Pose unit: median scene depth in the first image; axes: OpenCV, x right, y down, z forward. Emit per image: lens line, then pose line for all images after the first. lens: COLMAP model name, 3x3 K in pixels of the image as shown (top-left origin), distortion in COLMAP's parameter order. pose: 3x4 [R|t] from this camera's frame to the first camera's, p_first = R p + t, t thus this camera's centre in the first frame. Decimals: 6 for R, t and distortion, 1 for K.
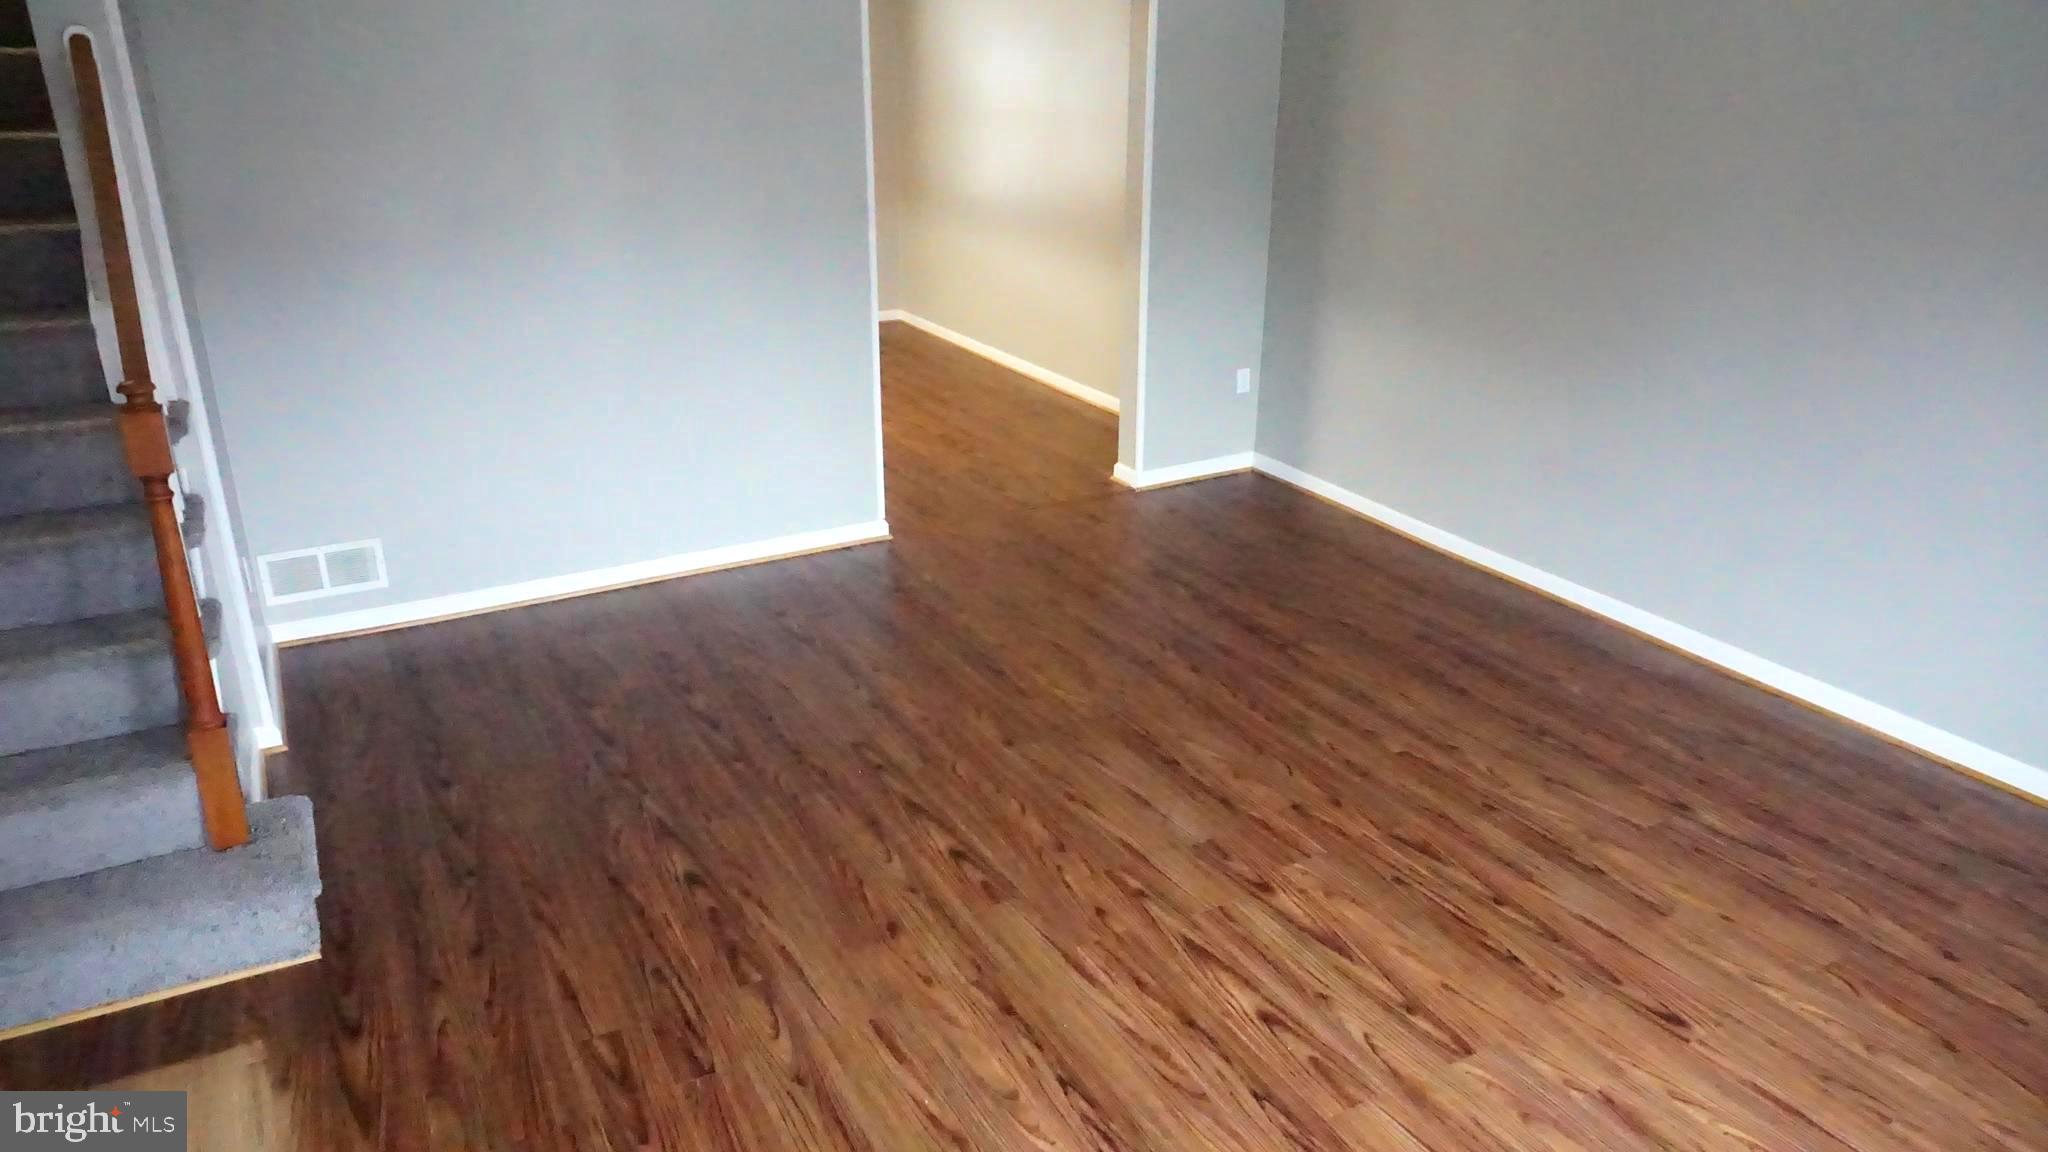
lens RADIAL K [[1369.0, 0, 1024.0], [0, 1369.0, 576.0], [0, 0, 1]] dist [-0.052845, 0.045944]
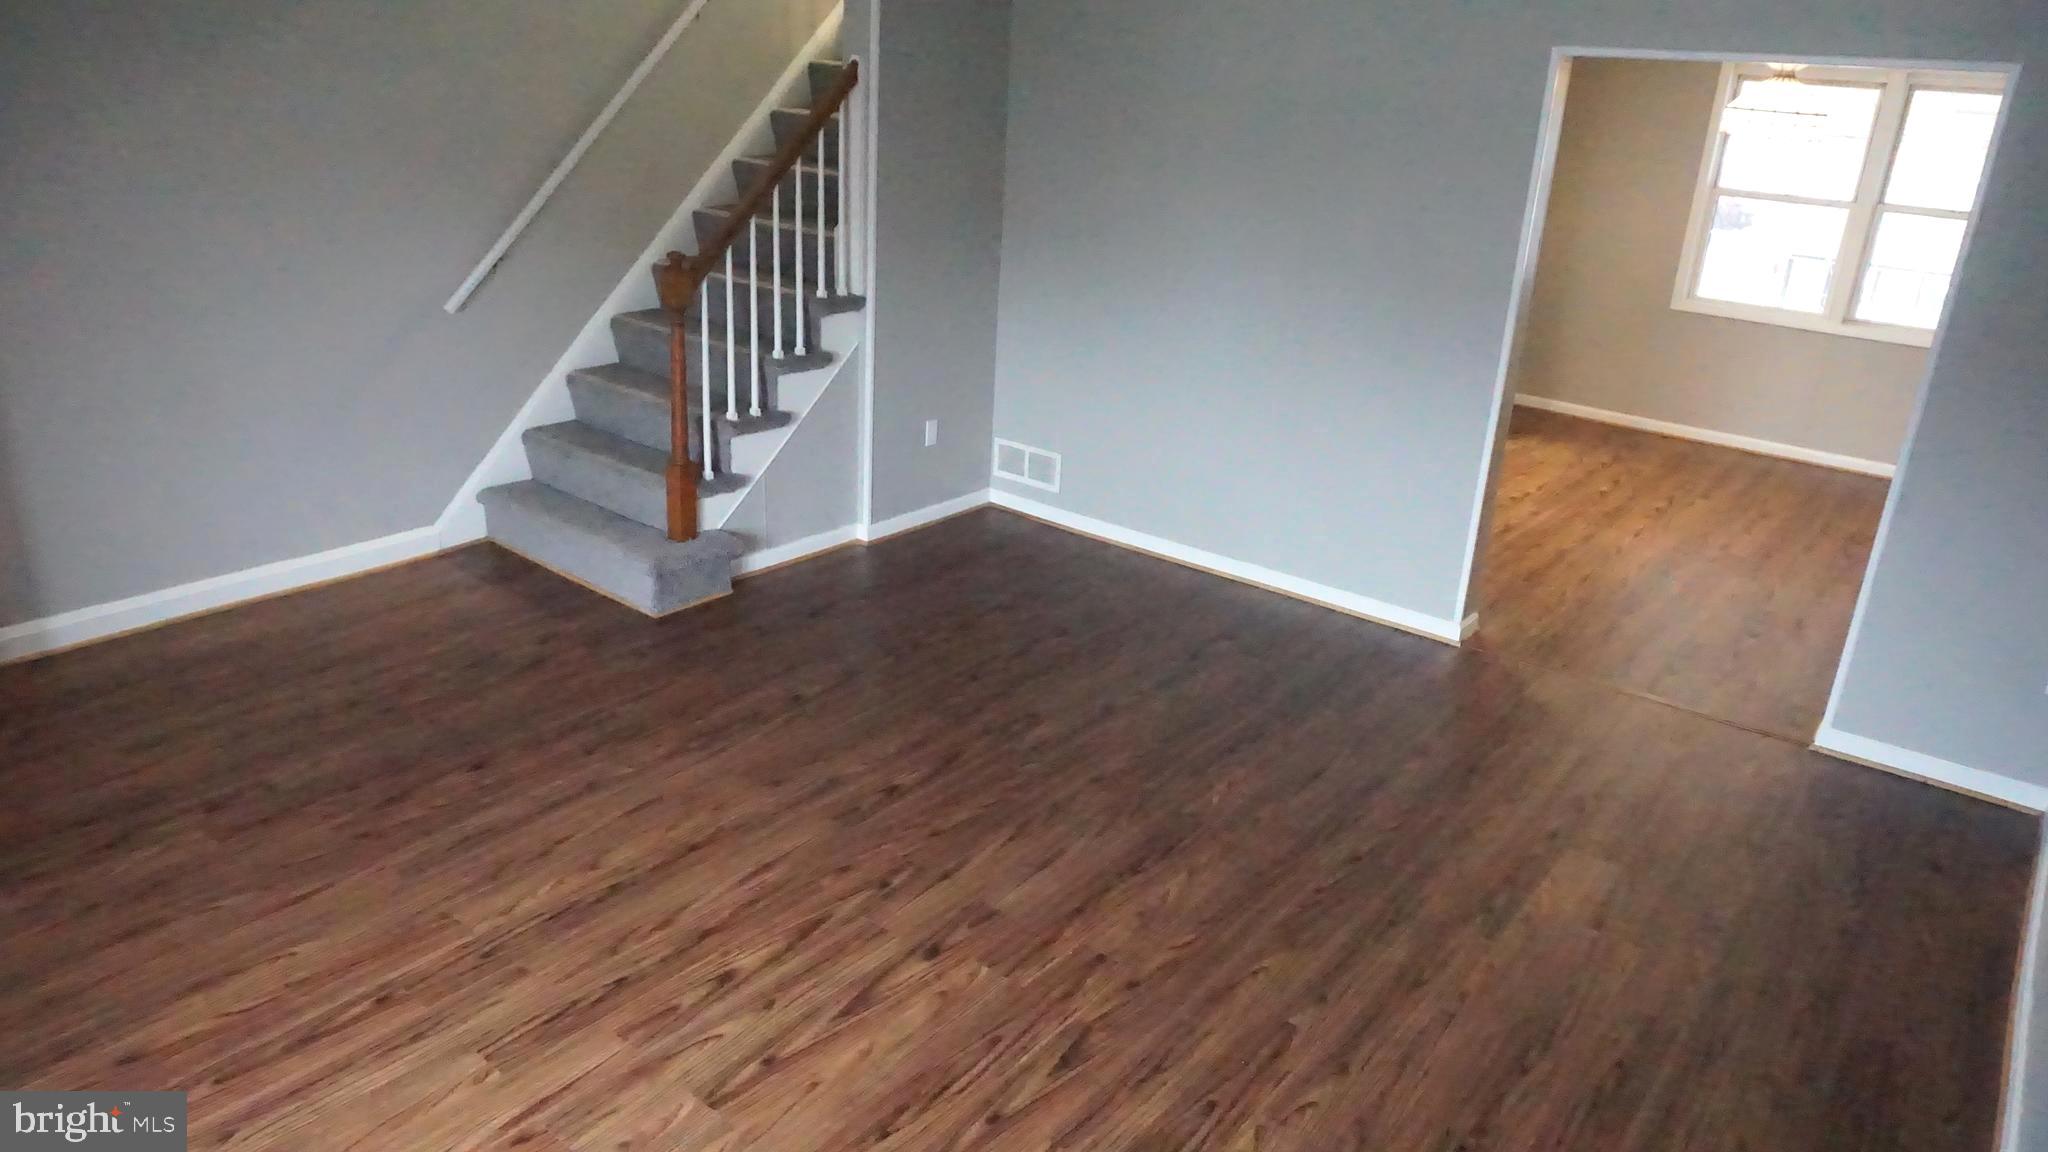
lens RADIAL K [[1369.0, 0, 1024.0], [0, 1369.0, 576.0], [0, 0, 1]] dist [-0.052845, 0.045944]
pose [[0.381219, 0.346591, -0.857057, 0.929759], [-0.383979, 0.902678, 0.194246, -0.226010], [0.840971, 0.255042, 0.477201, 0.513600]]
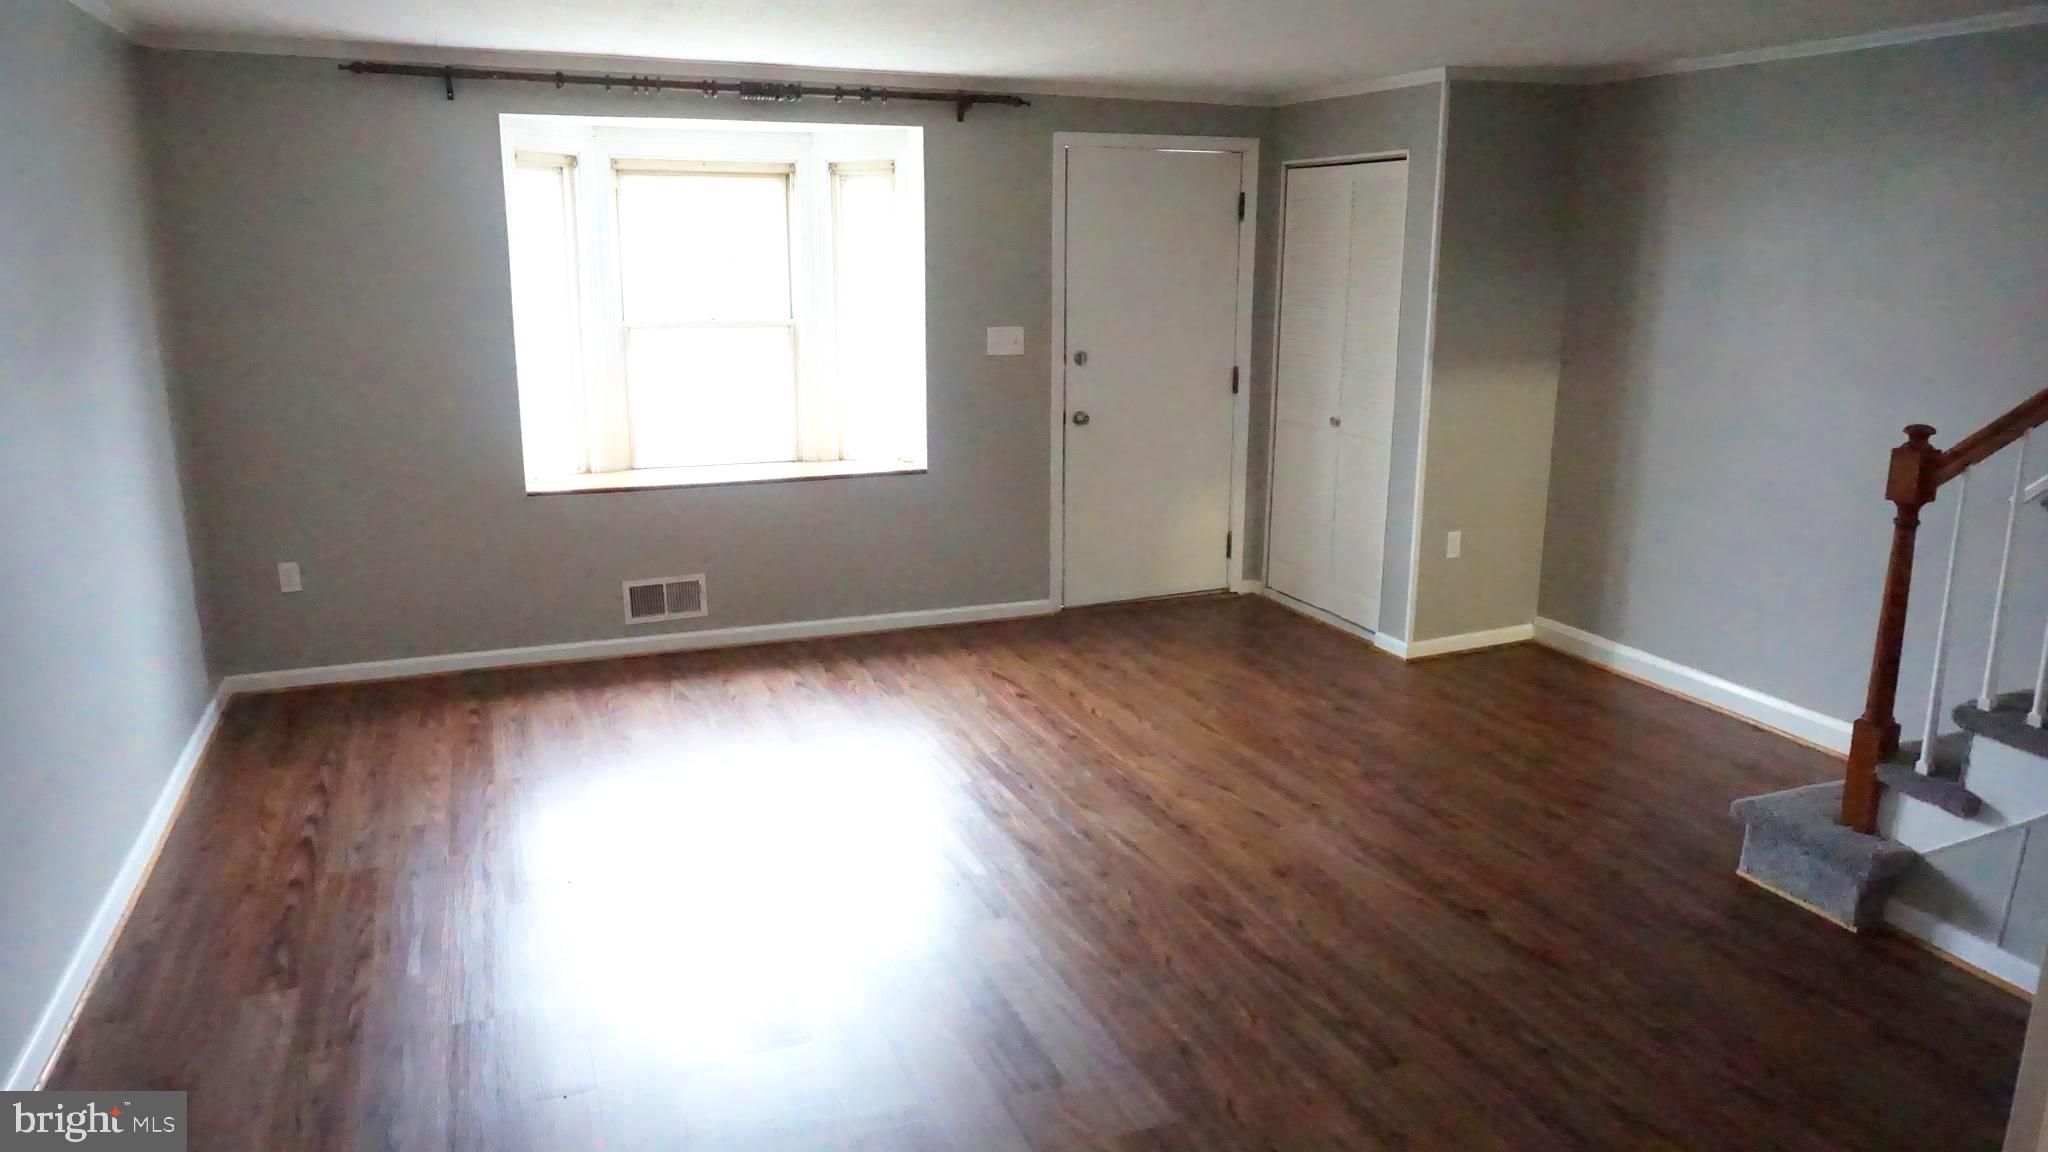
lens RADIAL K [[1369.0, 0, 1024.0], [0, 1369.0, 576.0], [0, 0, 1]] dist [-0.052845, 0.045944]
pose [[-0.992760, -0.040553, 0.113062, 0.002463], [0.031496, 0.820457, 0.570839, -0.611957], [-0.115912, 0.570267, -0.813240, 1.740556]]
